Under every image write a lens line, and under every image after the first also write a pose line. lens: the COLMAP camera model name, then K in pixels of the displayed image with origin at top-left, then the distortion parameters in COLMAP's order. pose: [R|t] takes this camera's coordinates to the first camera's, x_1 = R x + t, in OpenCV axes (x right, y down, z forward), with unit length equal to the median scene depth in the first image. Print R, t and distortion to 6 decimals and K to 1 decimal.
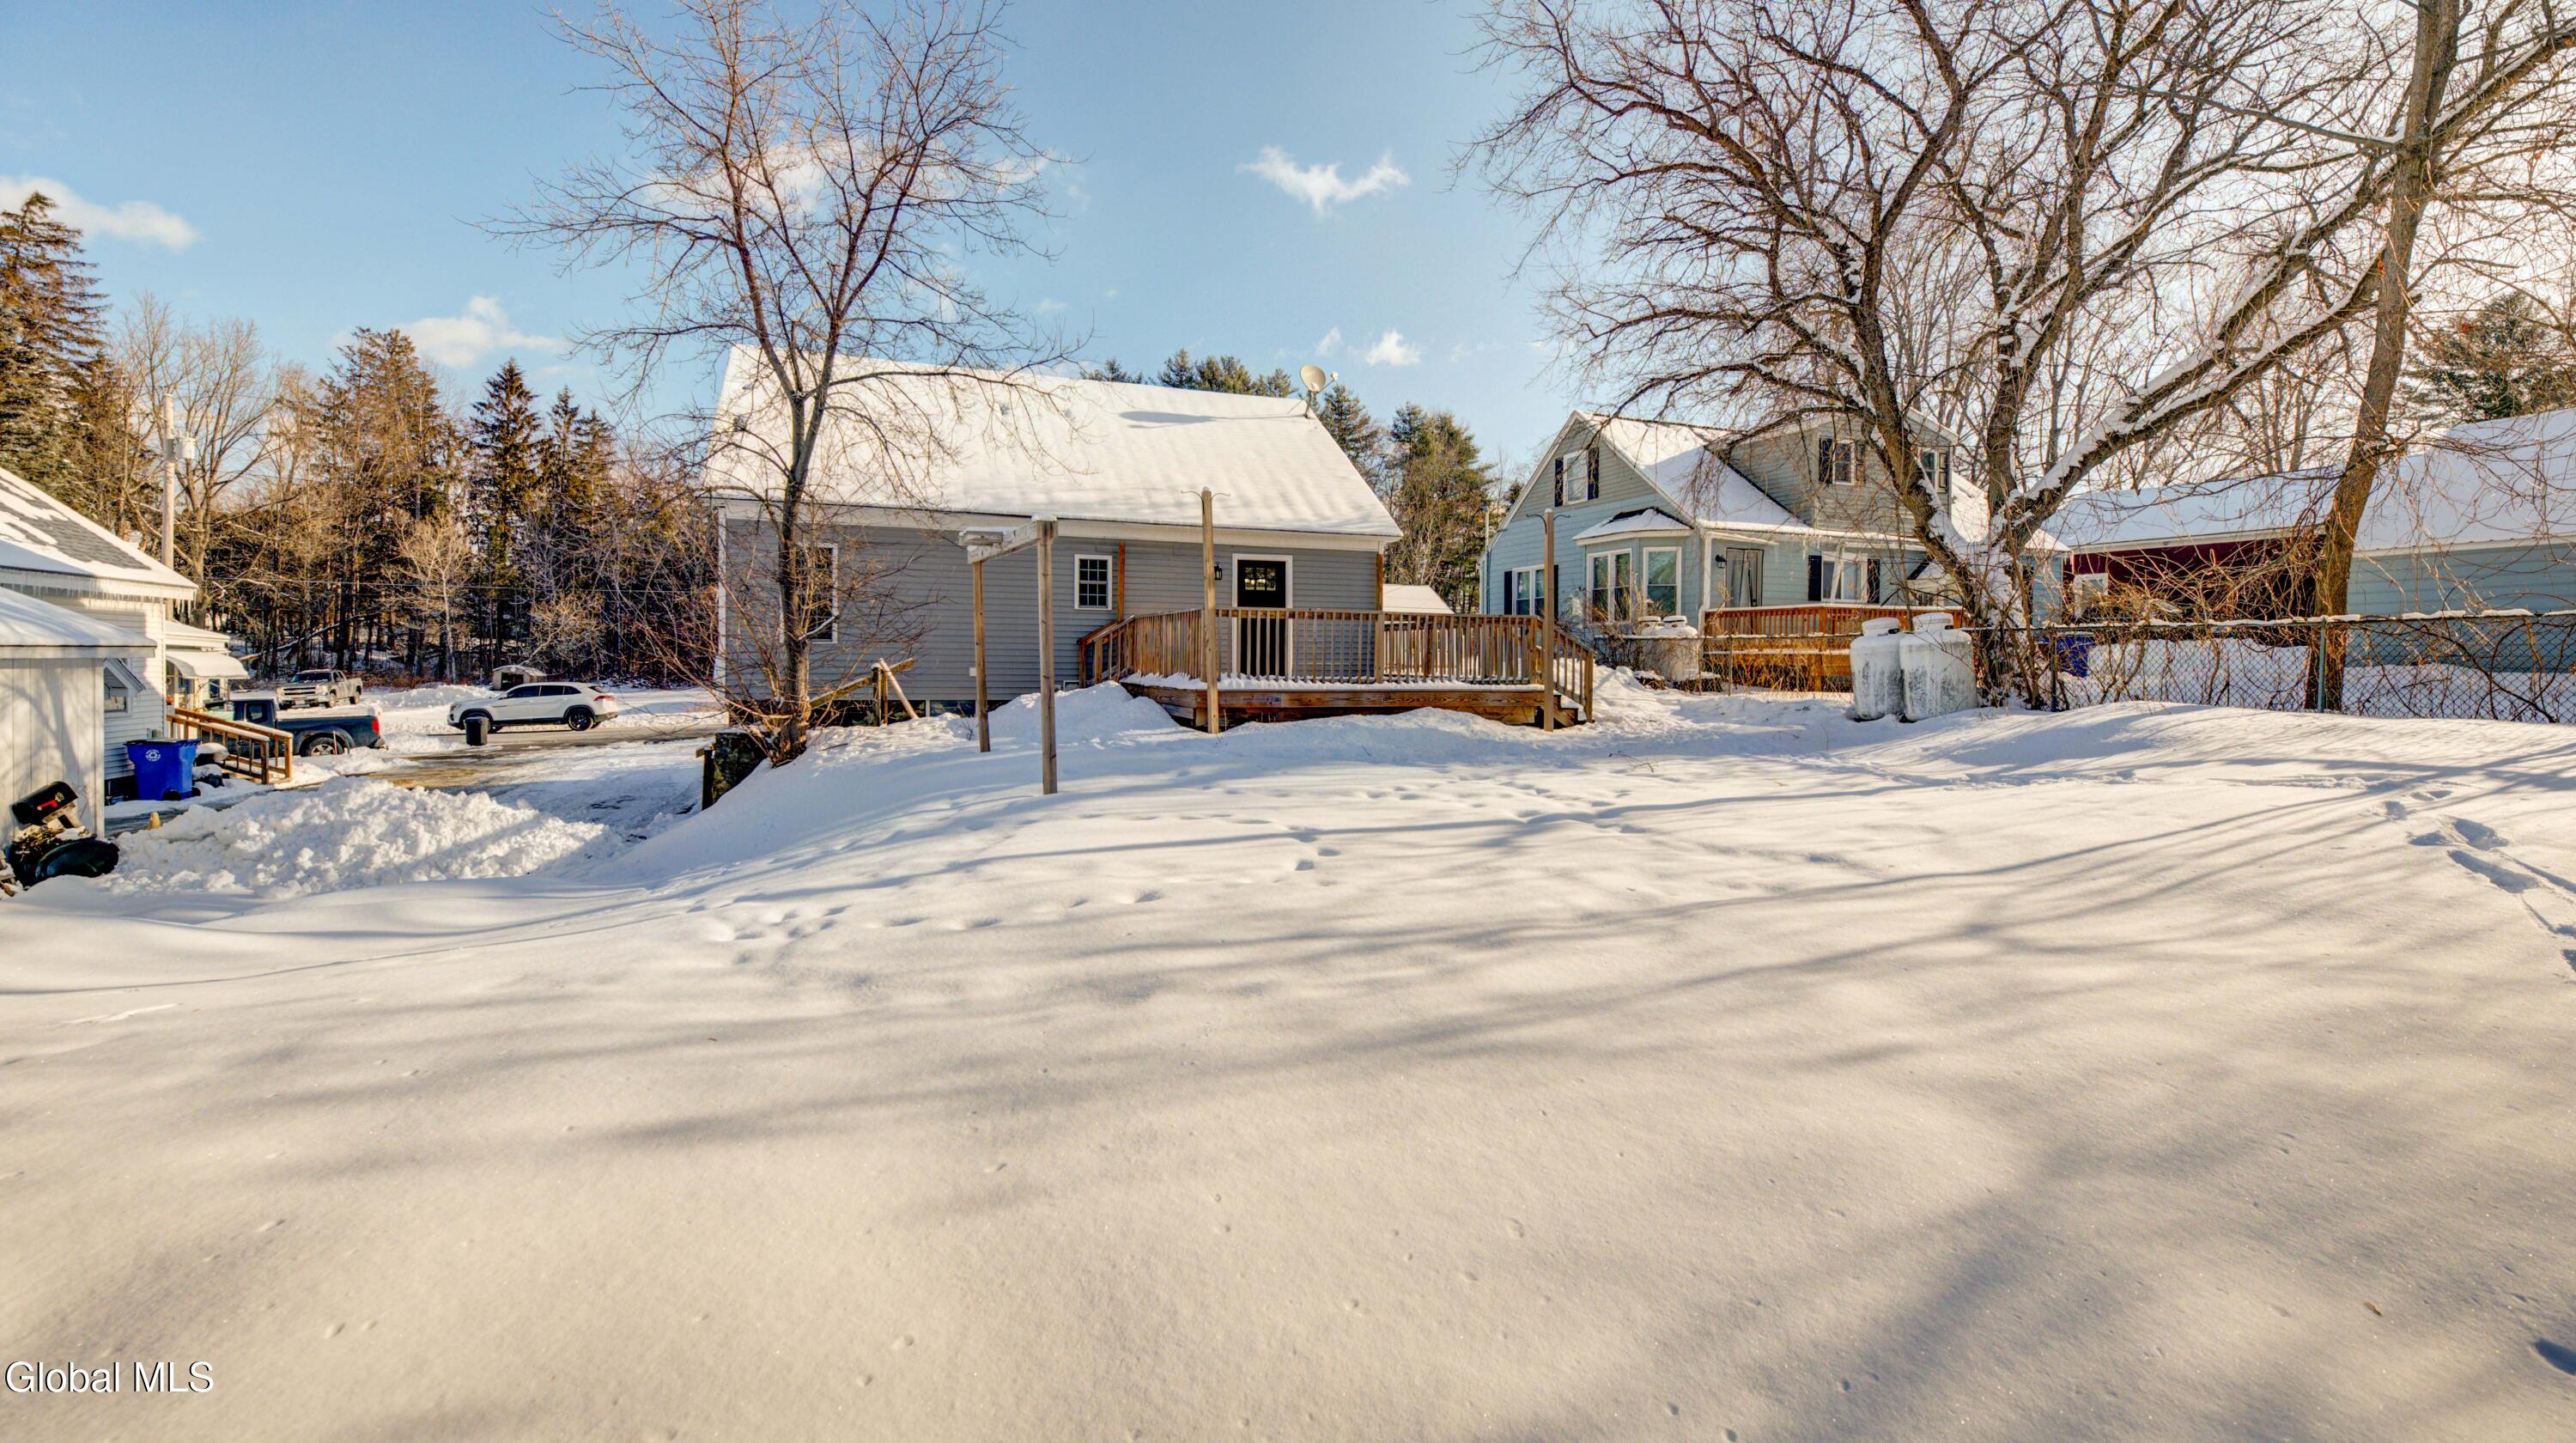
lens RADIAL K [[1057.9, 0, 1284.2], [0, 1057.9, 716.7], [0, 0, 1]] dist [-0.002835, -0.000131]
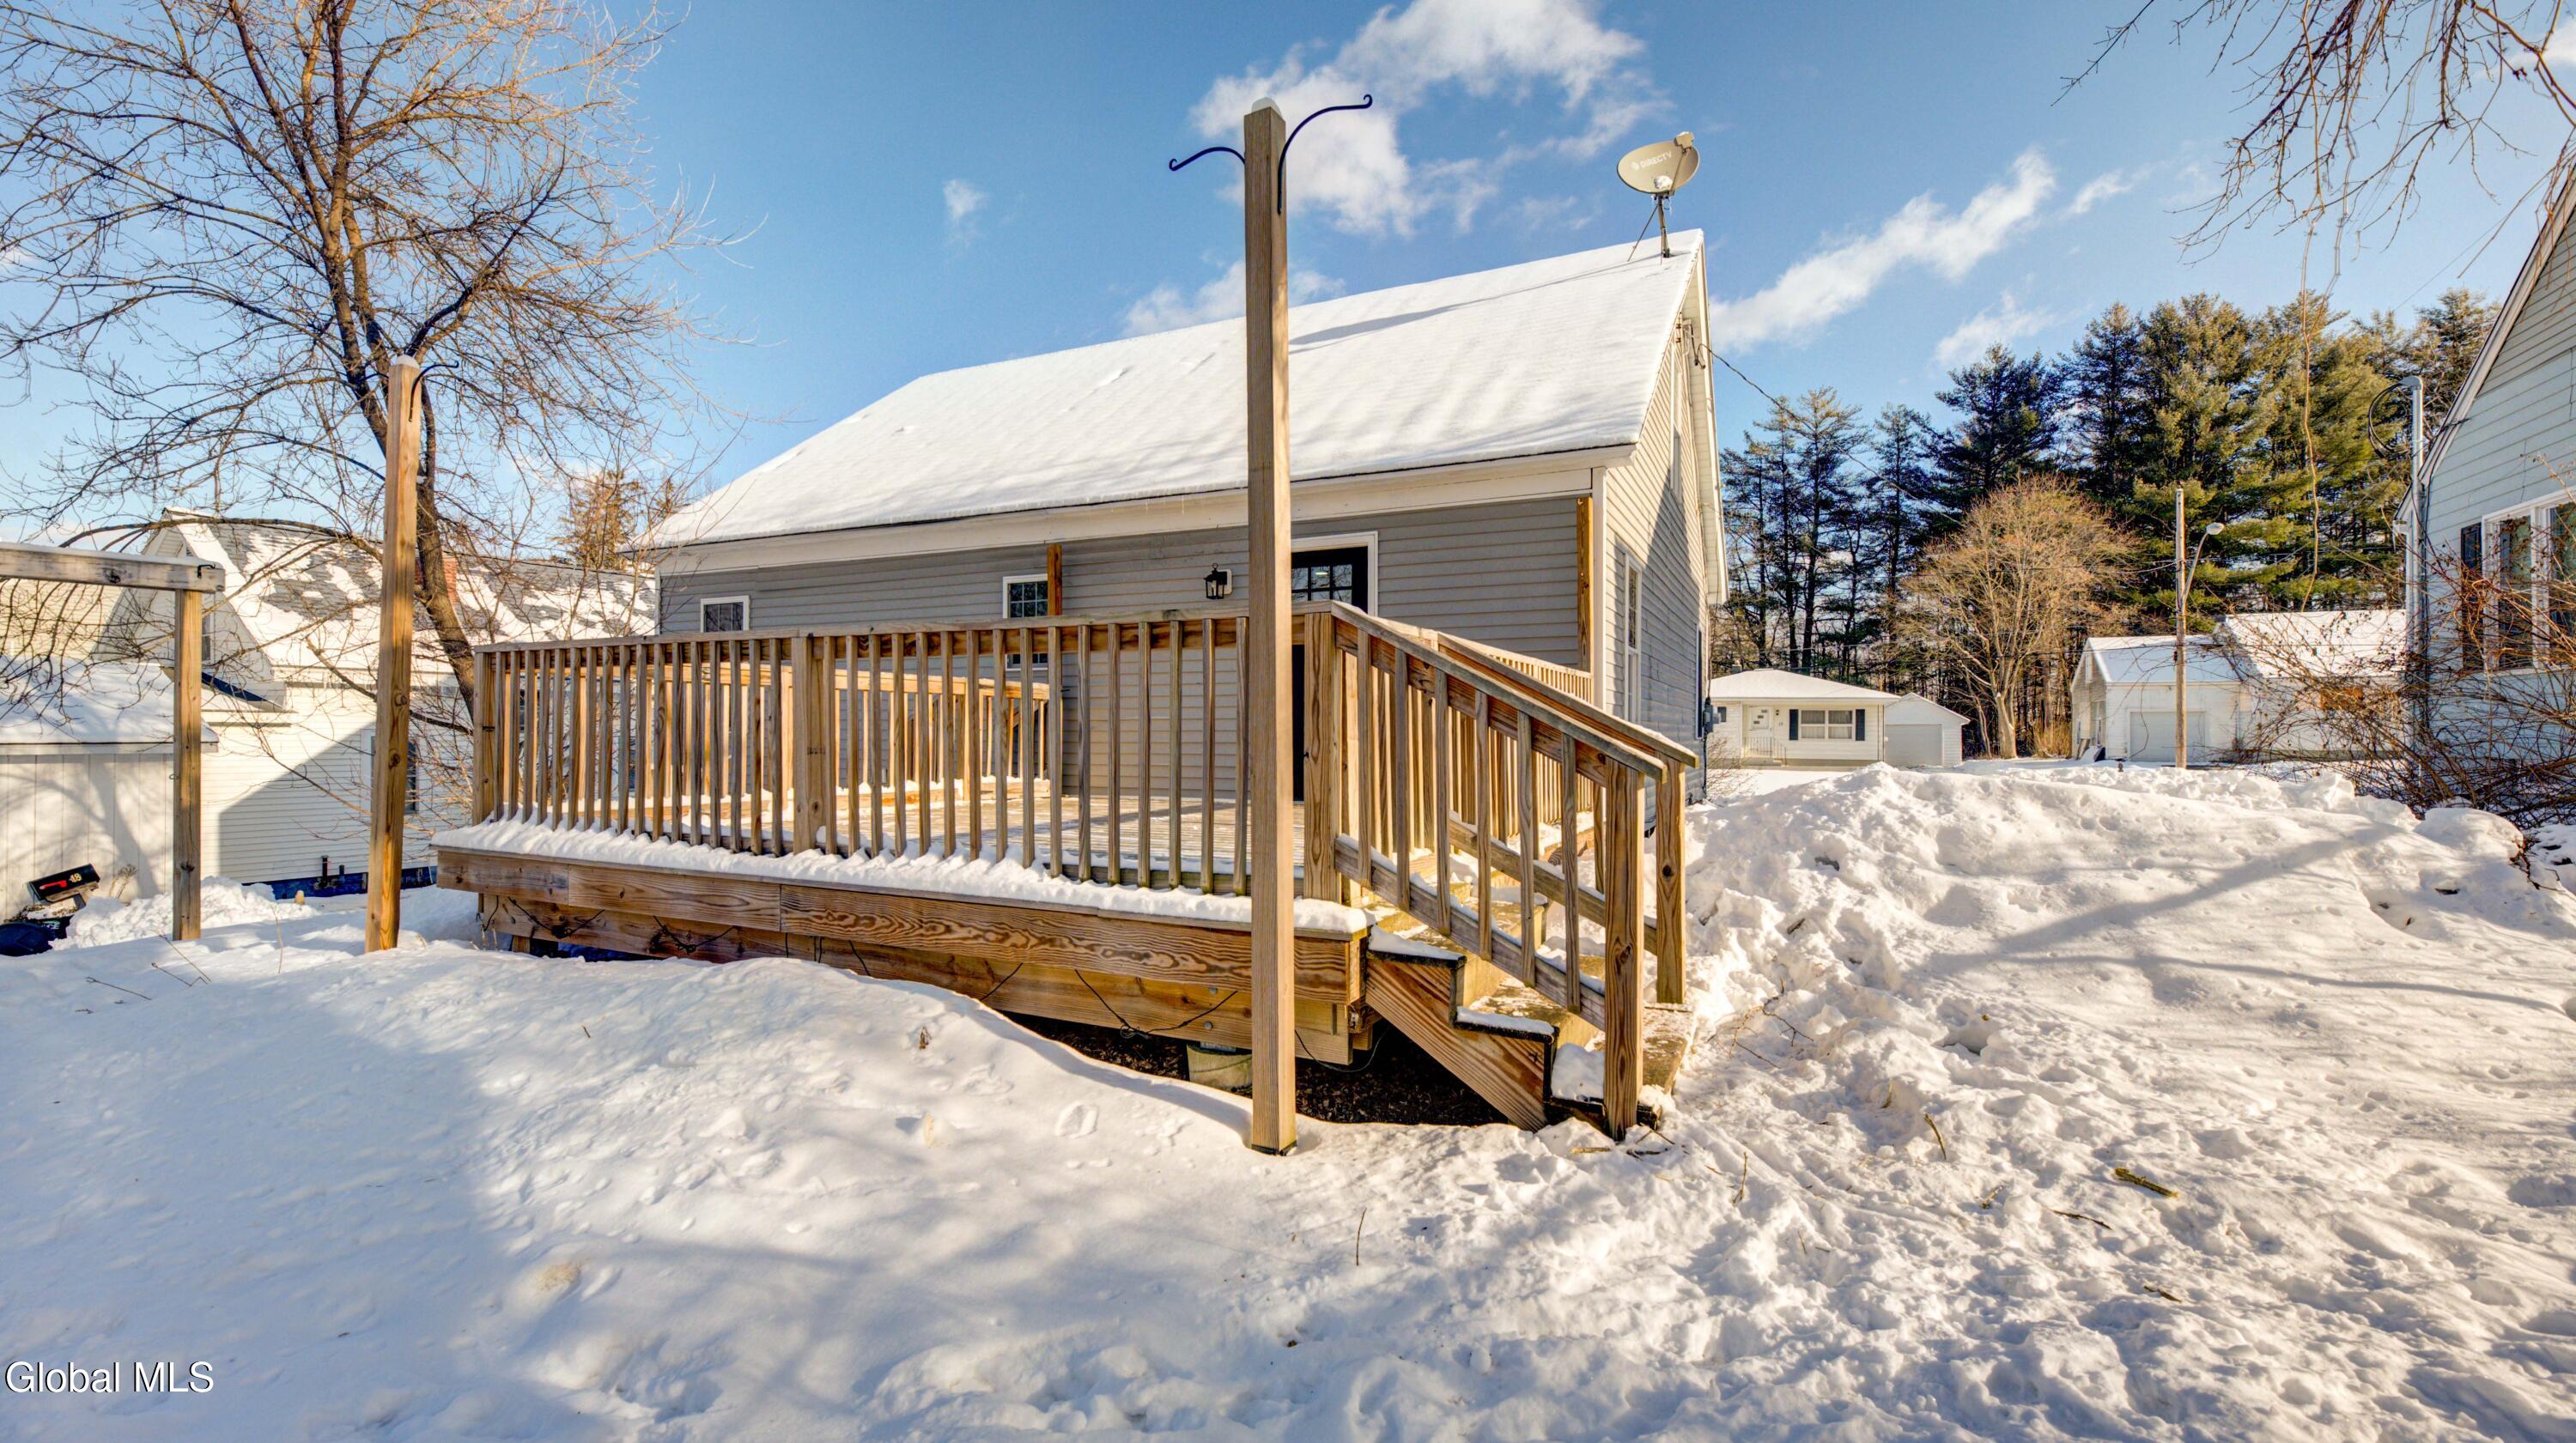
lens RADIAL K [[1057.6, 0, 1288.6], [0, 1057.6, 725.5], [0, 0, 1]] dist [-0.002835, -0.000131]
pose [[0.685035, -0.009334, -0.728450, 0.425093], [-0.033204, 0.998479, -0.044019, -0.061738], [0.727753, 0.054342, 0.683683, 0.890883]]
